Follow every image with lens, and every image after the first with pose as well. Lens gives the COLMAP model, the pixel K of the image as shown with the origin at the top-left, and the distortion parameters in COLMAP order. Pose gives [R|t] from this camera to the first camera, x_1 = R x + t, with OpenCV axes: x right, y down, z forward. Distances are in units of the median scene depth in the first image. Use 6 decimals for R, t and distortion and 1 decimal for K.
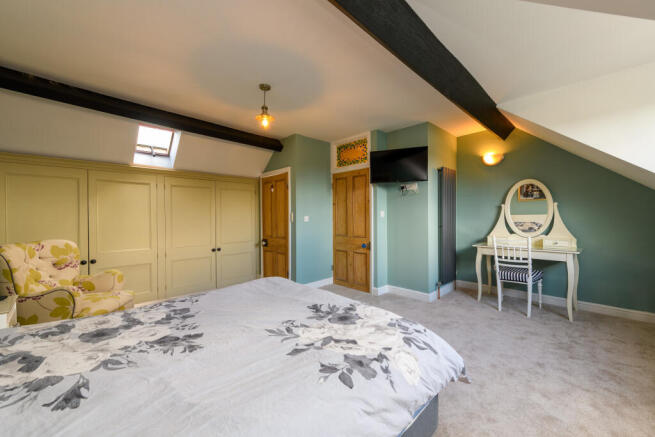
lens RADIAL K [[256.3, 0, 328.0], [0, 256.3, 218.1], [0, 0, 1]] dist [0.000977, -0.000324]
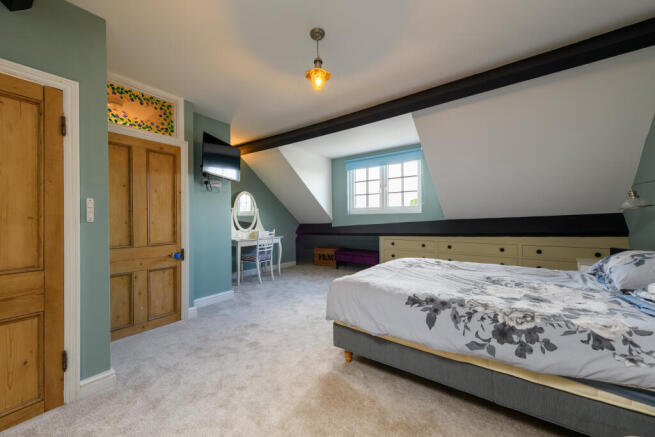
lens RADIAL K [[256.3, 0, 327.4], [0, 256.3, 218.4], [0, 0, 1]] dist [0.000977, -0.000324]
pose [[-0.185691, 0.012771, 0.982525, -0.620604], [0.013255, 0.999857, -0.010491, 0.018605], [-0.982519, 0.011075, -0.185834, 0.715739]]
